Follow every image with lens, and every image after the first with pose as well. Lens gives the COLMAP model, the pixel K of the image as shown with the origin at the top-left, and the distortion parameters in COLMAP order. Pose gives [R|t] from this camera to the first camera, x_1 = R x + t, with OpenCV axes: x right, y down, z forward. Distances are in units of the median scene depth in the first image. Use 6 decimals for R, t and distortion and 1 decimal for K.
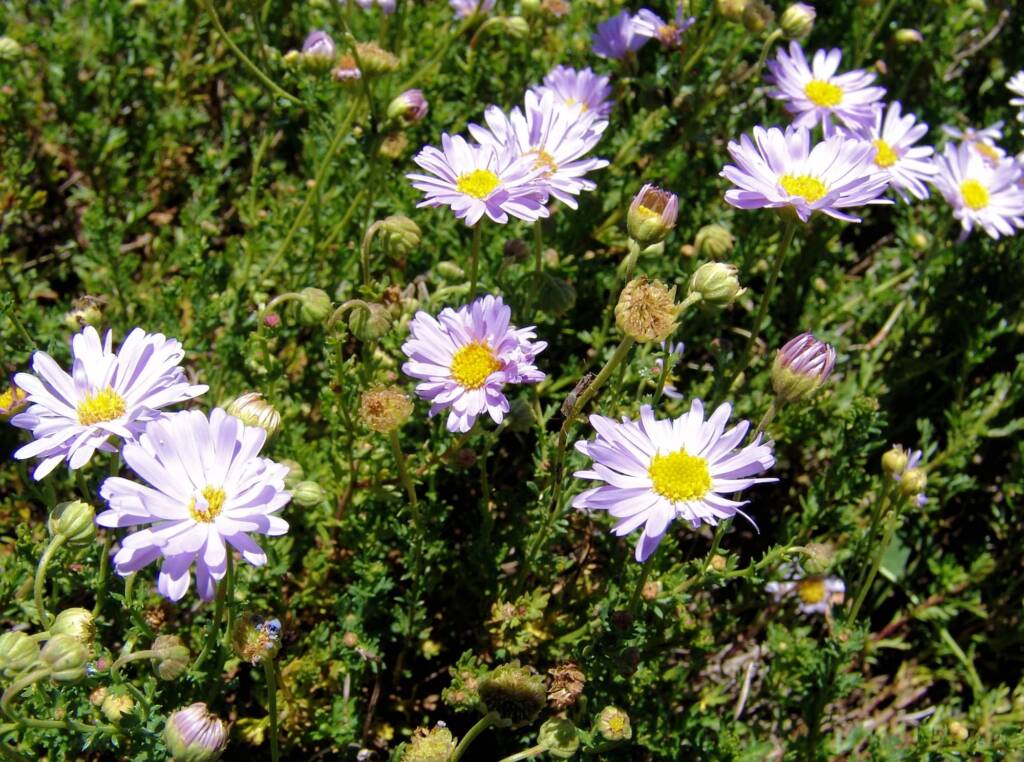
lens RADIAL K [[912.0, 0, 505.9], [0, 912.0, 380.7], [0, 0, 1]] dist [-0.143524, 0.175193]
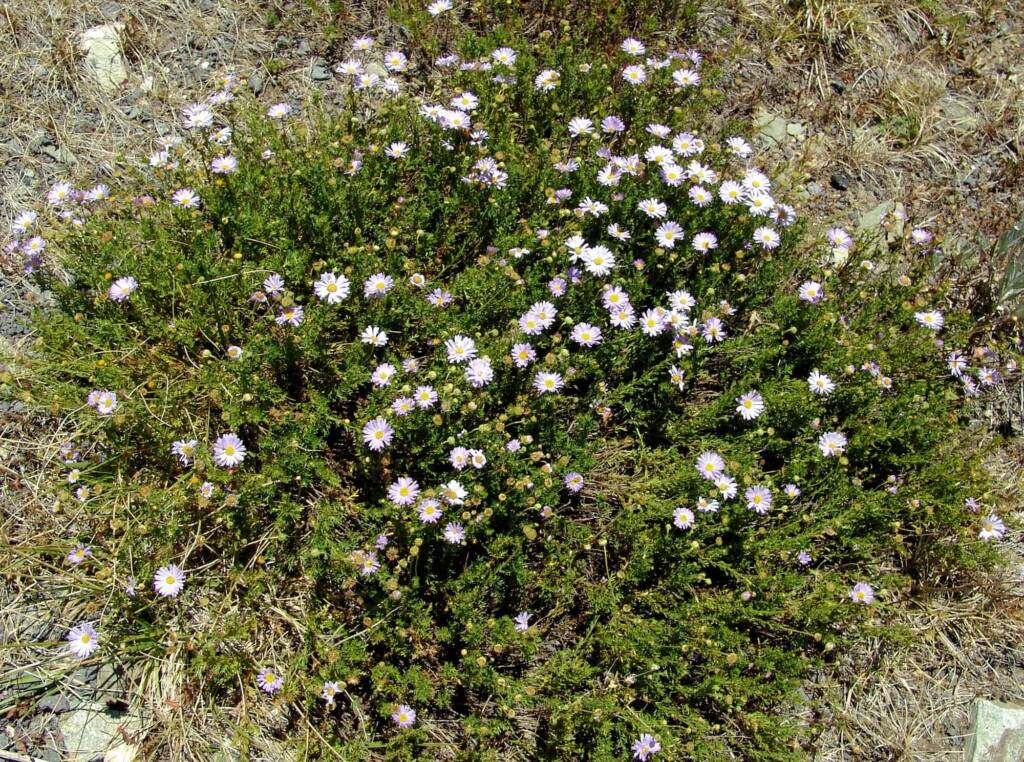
lens RADIAL K [[912.0, 0, 505.9], [0, 912.0, 380.7], [0, 0, 1]] dist [-0.143524, 0.175193]
pose [[0.978339, 0.206496, -0.014547, -0.027591], [-0.197345, 0.951587, 0.235665, -1.207791], [0.062507, -0.227689, 0.971725, -4.658008]]
